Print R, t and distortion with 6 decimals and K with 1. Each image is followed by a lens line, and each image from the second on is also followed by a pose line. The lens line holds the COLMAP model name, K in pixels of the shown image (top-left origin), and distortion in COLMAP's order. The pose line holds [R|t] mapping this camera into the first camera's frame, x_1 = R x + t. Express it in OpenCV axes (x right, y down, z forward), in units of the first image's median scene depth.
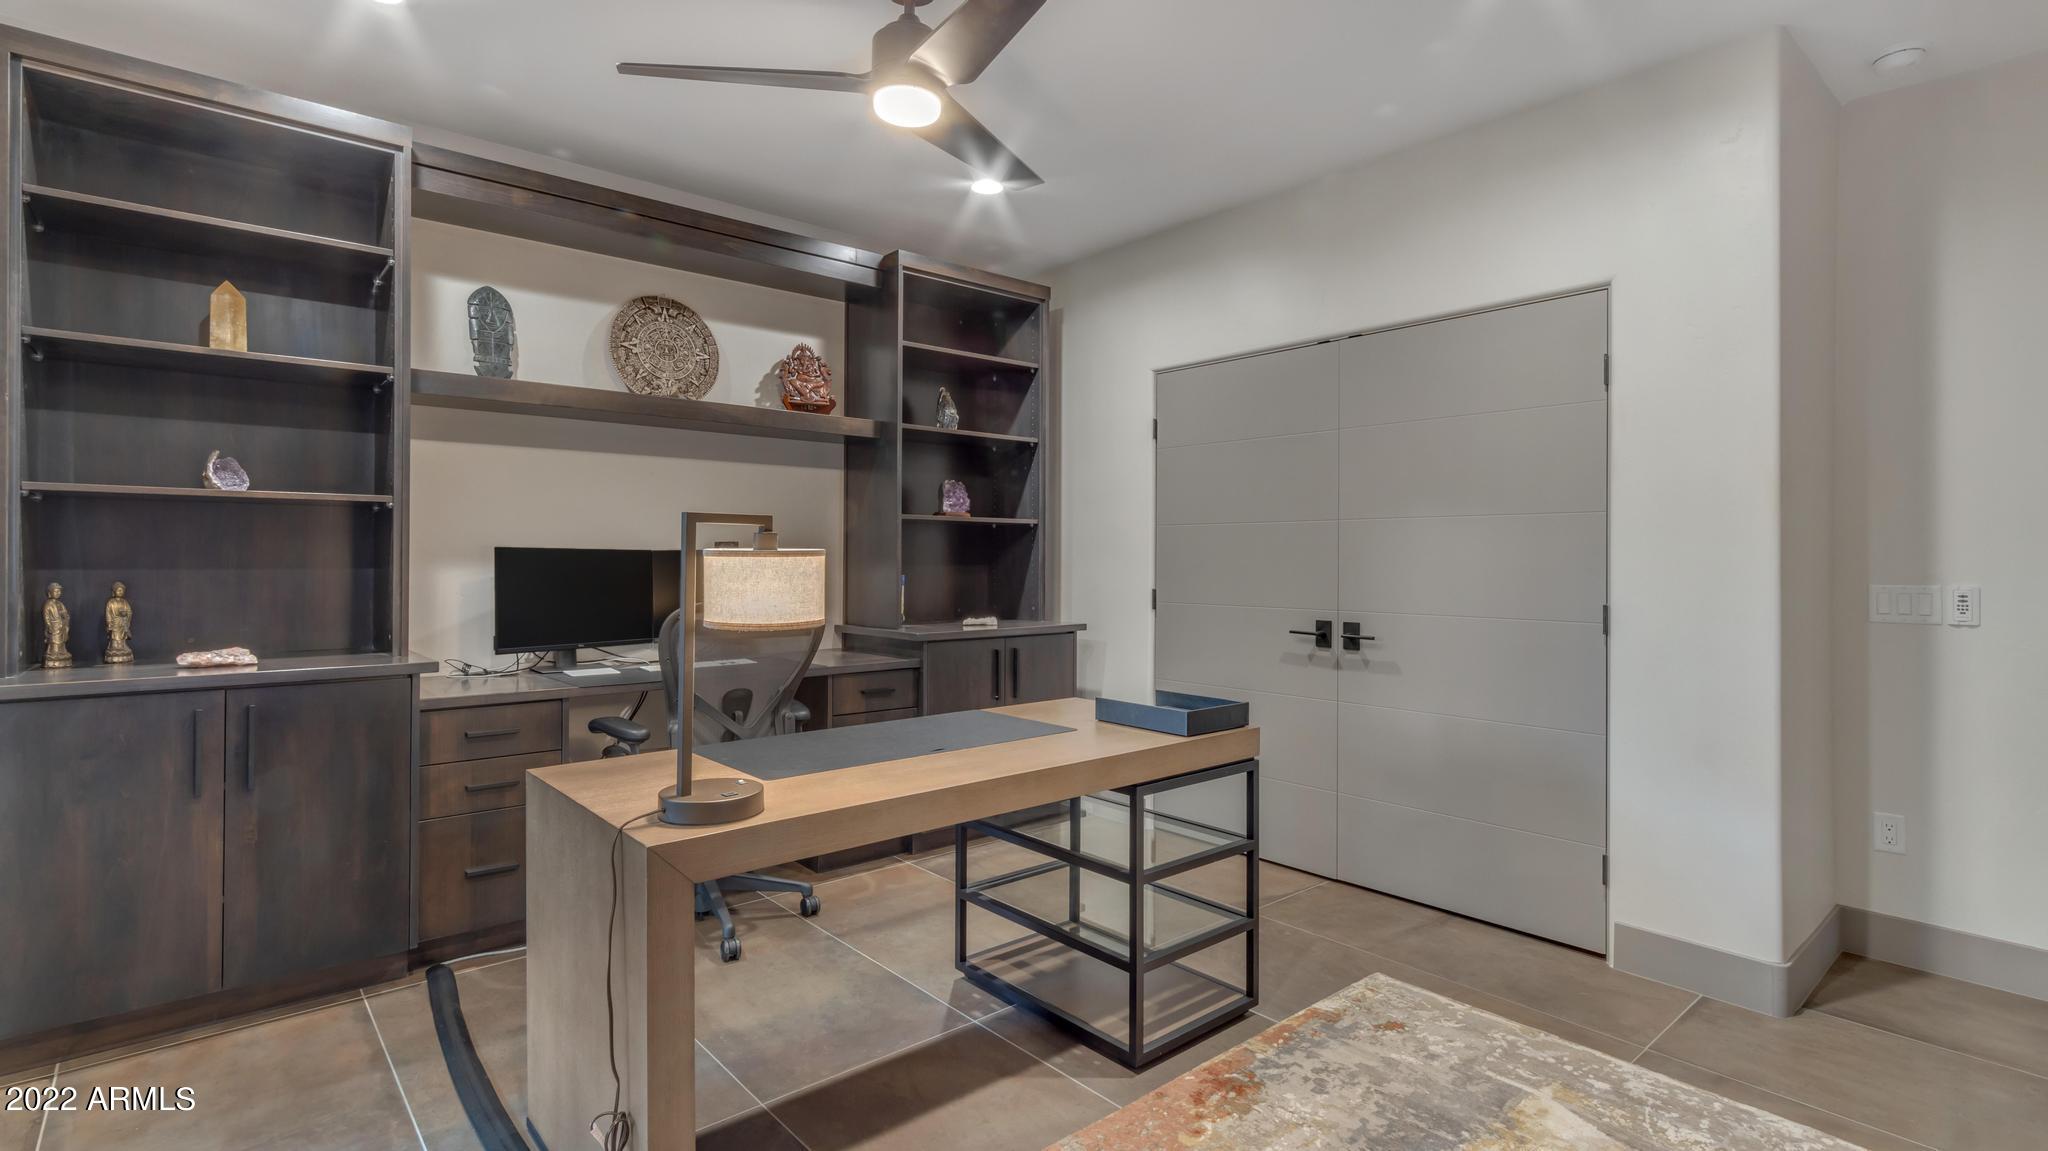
lens RADIAL K [[962.3, 0, 1003.4], [0, 962.3, 563.6], [0, 0, 1]] dist [0.000316, -0.000038]
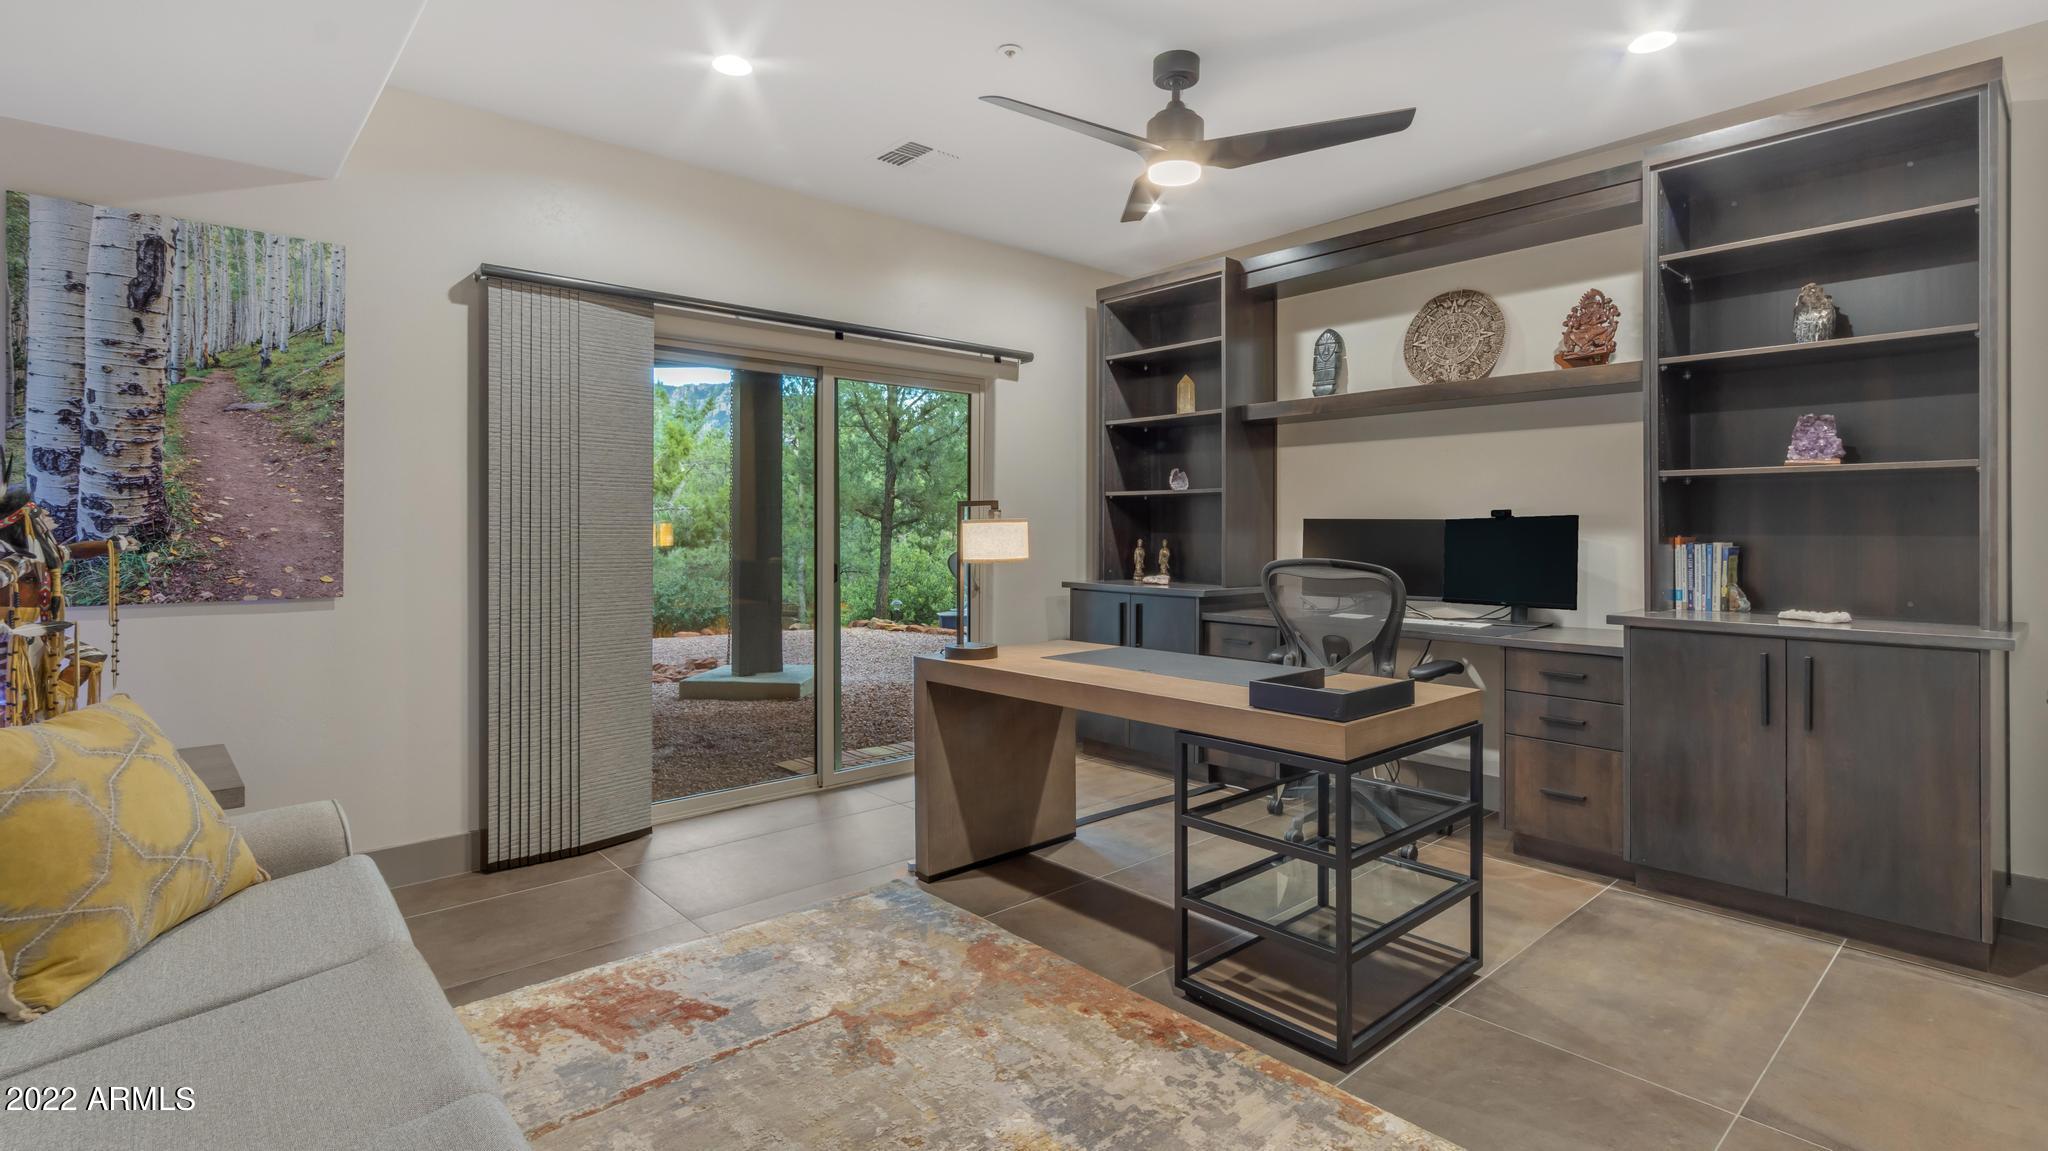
lens RADIAL K [[962.3, 0, 1018.9], [0, 962.3, 518.6], [0, 0, 1]] dist [0.000316, -0.000038]
pose [[0.027101, -0.003909, -0.999625, 0.878086], [0.004488, 0.999983, -0.003789, -0.014238], [0.999623, -0.004384, 0.027118, 0.551881]]
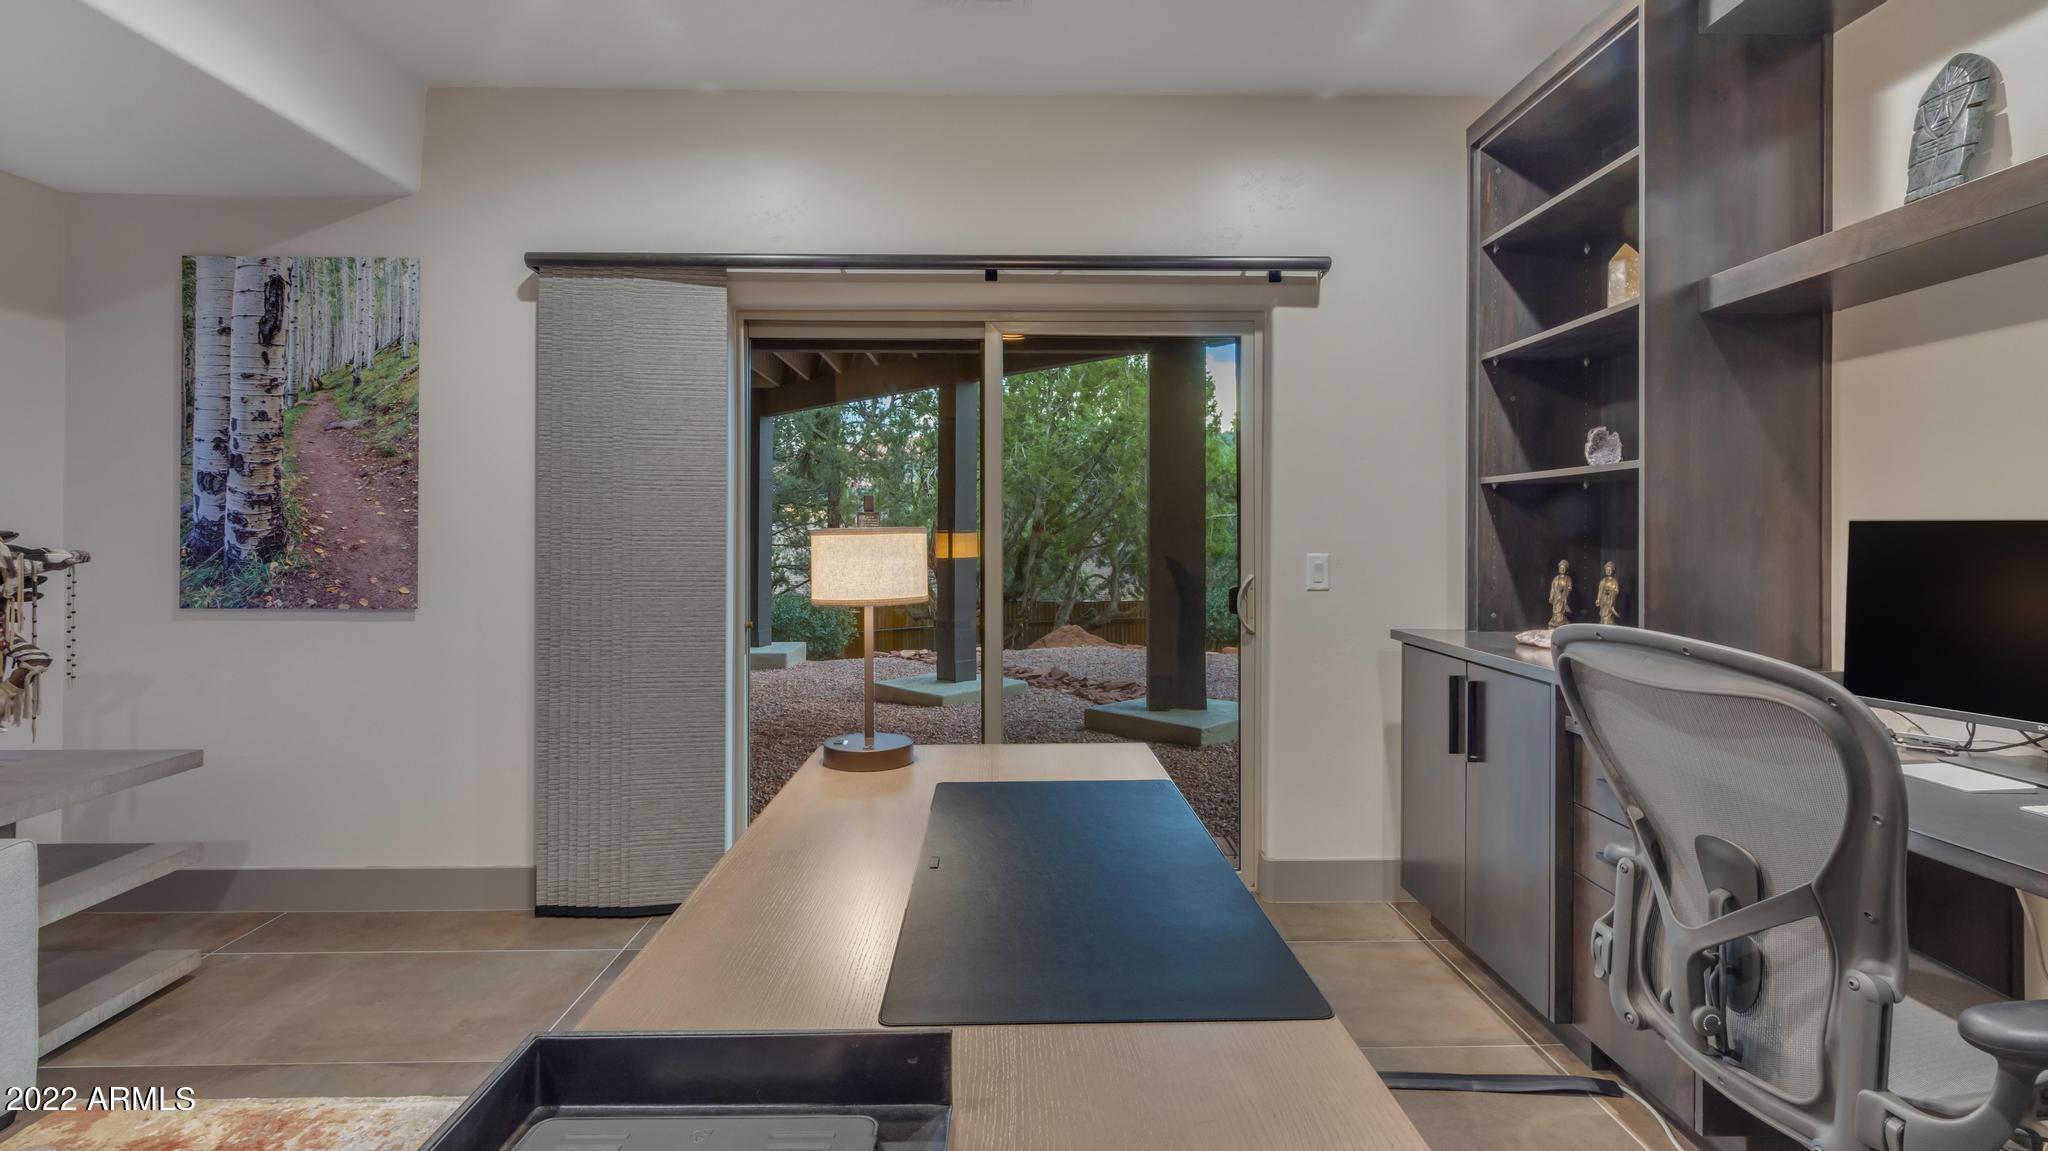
lens RADIAL K [[962.3, 0, 1020.6], [0, 962.3, 525.7], [0, 0, 1]] dist [0.000316, -0.000038]
pose [[-0.627073, -0.001764, -0.778958, 0.258984], [0.007912, 0.999931, -0.008634, -0.012615], [0.778920, -0.011577, -0.627016, 0.984054]]
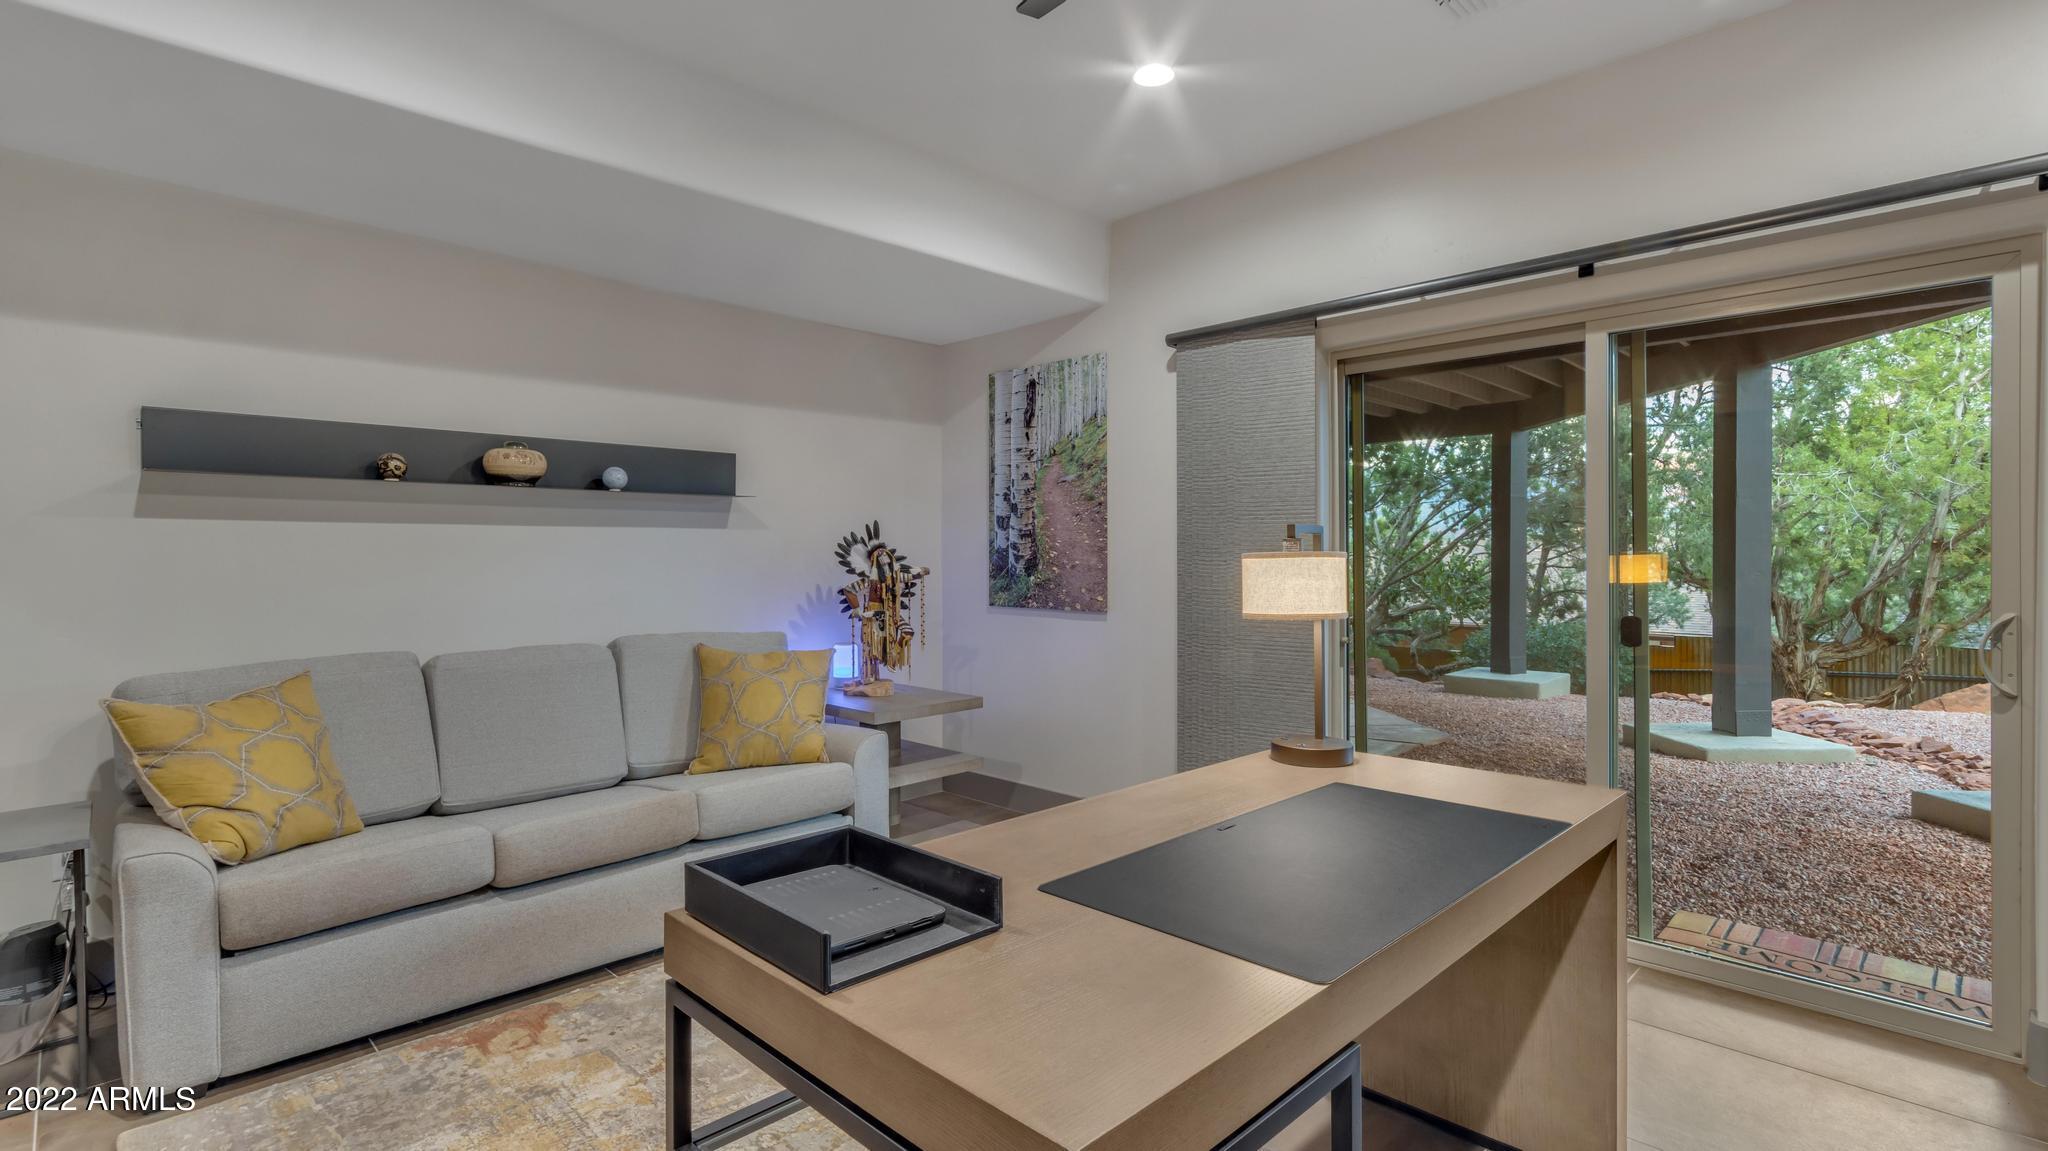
lens RADIAL K [[962.3, 0, 1020.2], [0, 962.3, 548.1], [0, 0, 1]] dist [0.000316, -0.000038]
pose [[-0.996807, 0.006776, -0.079567, 0.103794], [0.007921, 0.999869, -0.014083, -0.011902], [0.079461, -0.014668, -0.996730, 1.194925]]
